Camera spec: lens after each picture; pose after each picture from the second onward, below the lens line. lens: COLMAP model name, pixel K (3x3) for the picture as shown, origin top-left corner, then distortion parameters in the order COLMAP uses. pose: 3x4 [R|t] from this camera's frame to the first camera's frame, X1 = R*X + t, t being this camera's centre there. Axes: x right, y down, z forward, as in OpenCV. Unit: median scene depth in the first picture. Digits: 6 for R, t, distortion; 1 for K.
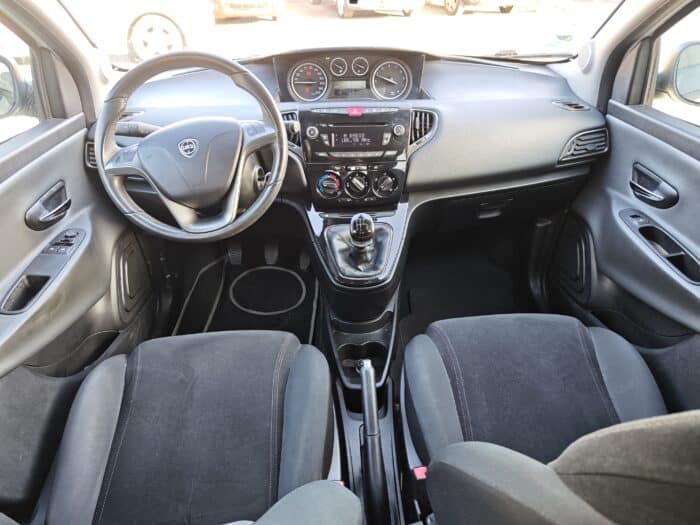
lens RADIAL K [[481.5, 0, 350.0], [0, 481.5, 262.5], [0, 0, 1]] dist [-0.000505, 0.000202]
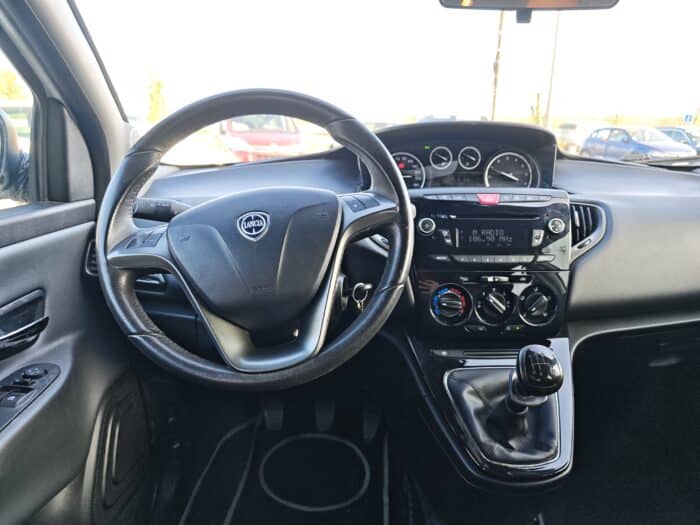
lens RADIAL K [[481.5, 0, 350.0], [0, 481.5, 262.5], [0, 0, 1]] dist [-0.000505, 0.000202]
pose [[0.999703, 0.018288, -0.016084, -0.167941], [-0.022481, 0.946943, -0.320616, -0.004924], [0.009367, 0.320882, 0.947073, 0.369077]]
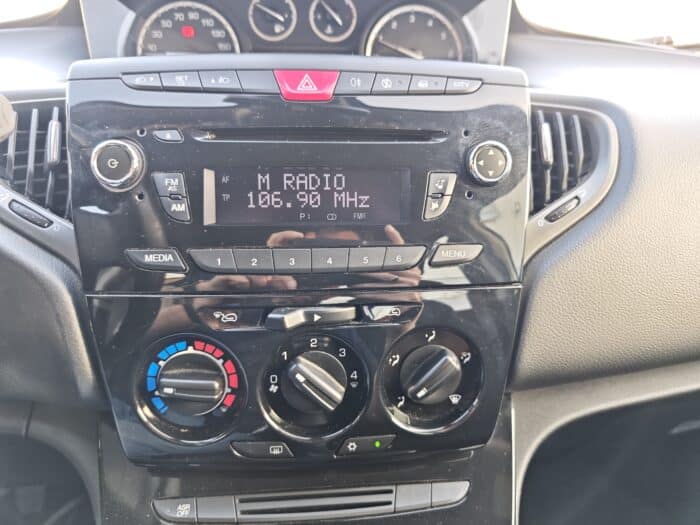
lens RADIAL K [[481.5, 0, 350.0], [0, 481.5, 262.5], [0, 0, 1]] dist [-0.000505, 0.000202]
pose [[0.999116, 0.004860, 0.041753, 0.022102], [0.003311, 0.981108, -0.193435, -0.173906], [-0.041904, 0.193402, 0.980224, 0.755382]]
